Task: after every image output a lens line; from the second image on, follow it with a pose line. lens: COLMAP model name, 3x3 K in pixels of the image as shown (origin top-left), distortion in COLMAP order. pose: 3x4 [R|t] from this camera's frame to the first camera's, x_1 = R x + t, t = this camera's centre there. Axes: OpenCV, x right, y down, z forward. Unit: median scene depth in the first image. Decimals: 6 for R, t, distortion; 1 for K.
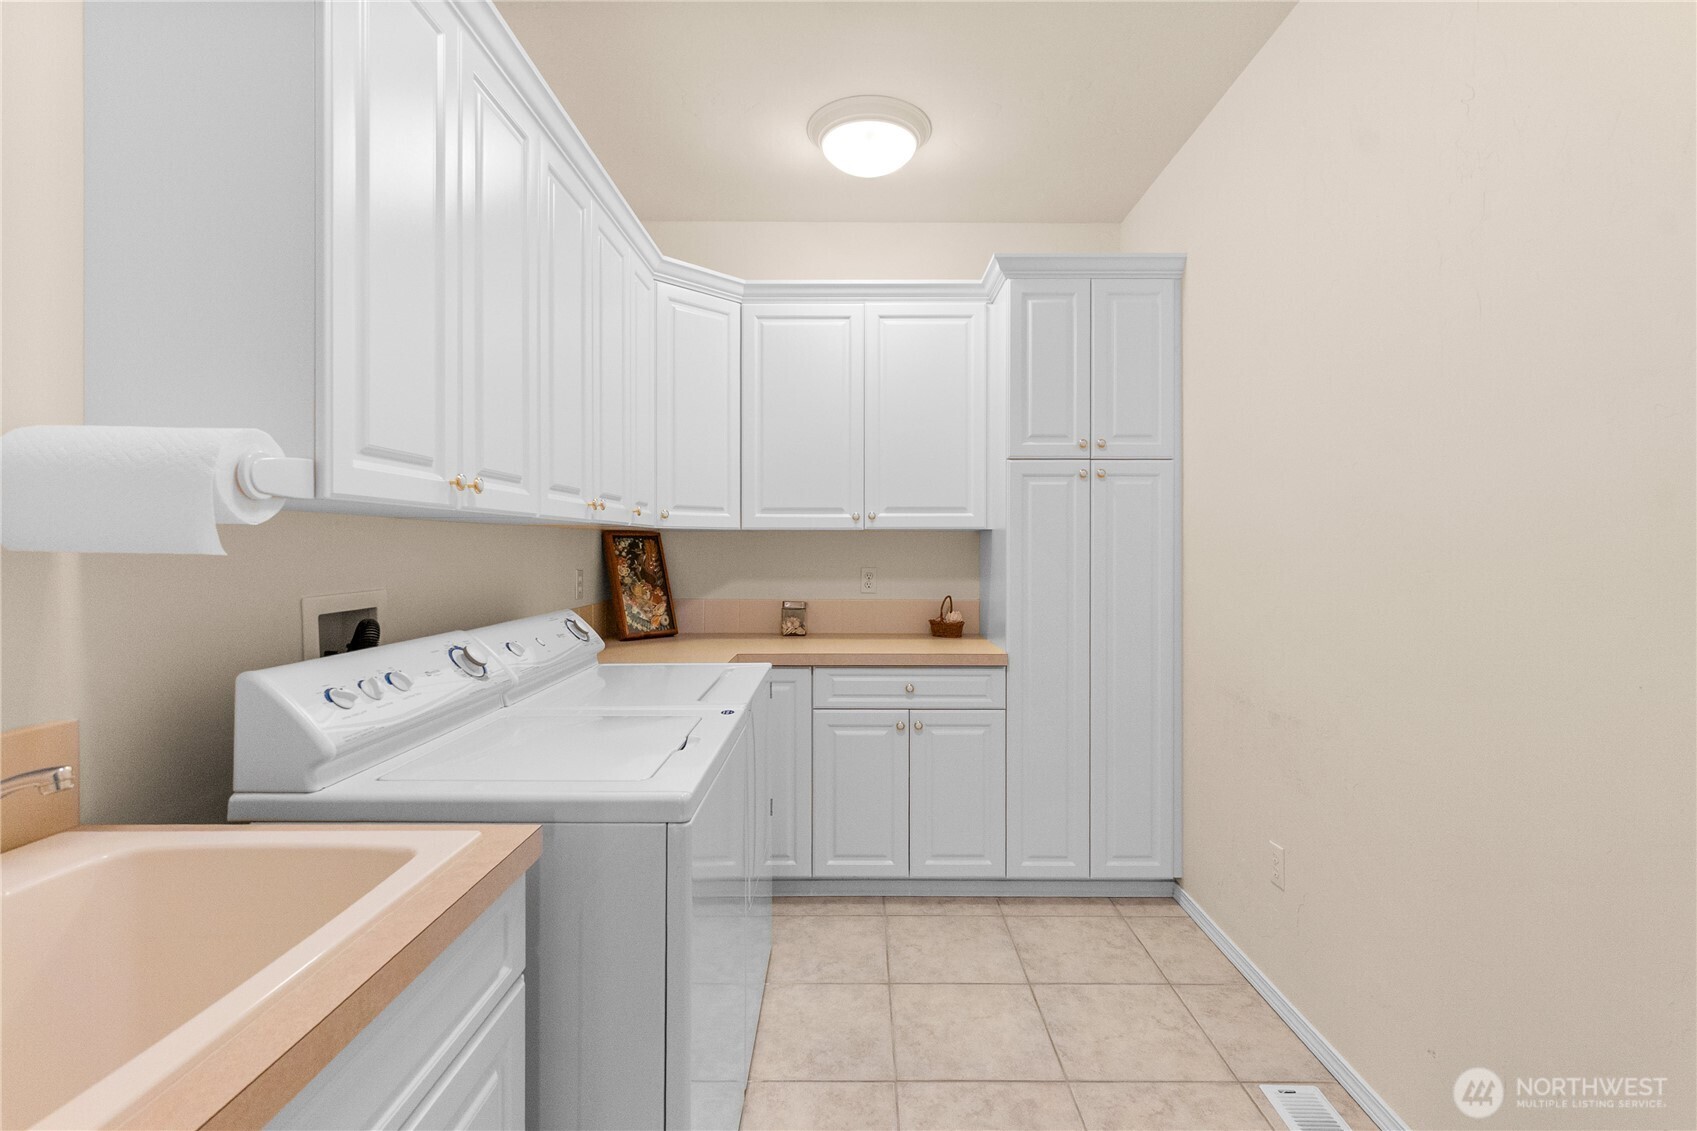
lens RADIAL K [[773.5, 0, 851.6], [0, 773.5, 555.4], [0, 0, 1]] dist [0.010483, -0.000151]
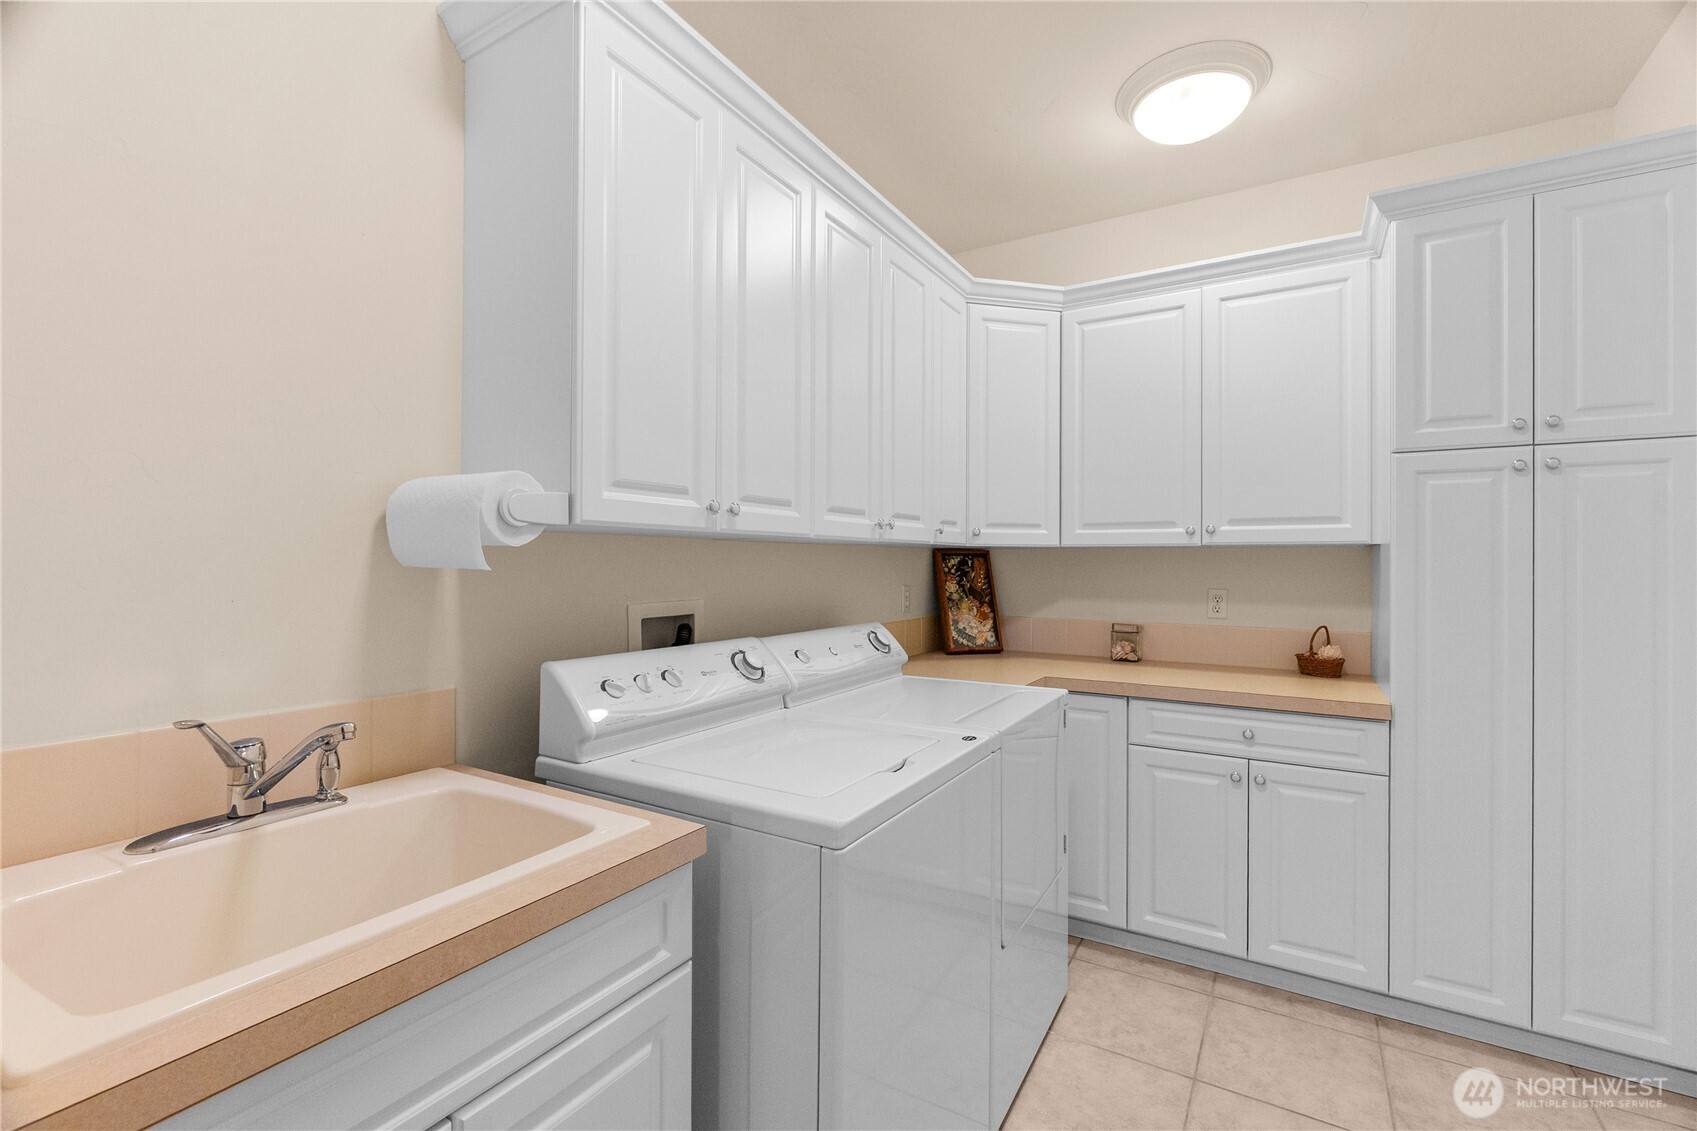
lens RADIAL K [[739.5, 0, 848.5], [0, 739.5, 565.5], [0, 0, 1]] dist [-0.000573, 0.000191]
pose [[0.859766, 0.005032, -0.510663, 0.111248], [-0.009529, 0.999935, -0.006191, -0.002136], [0.510599, 0.010189, 0.859759, 0.086794]]
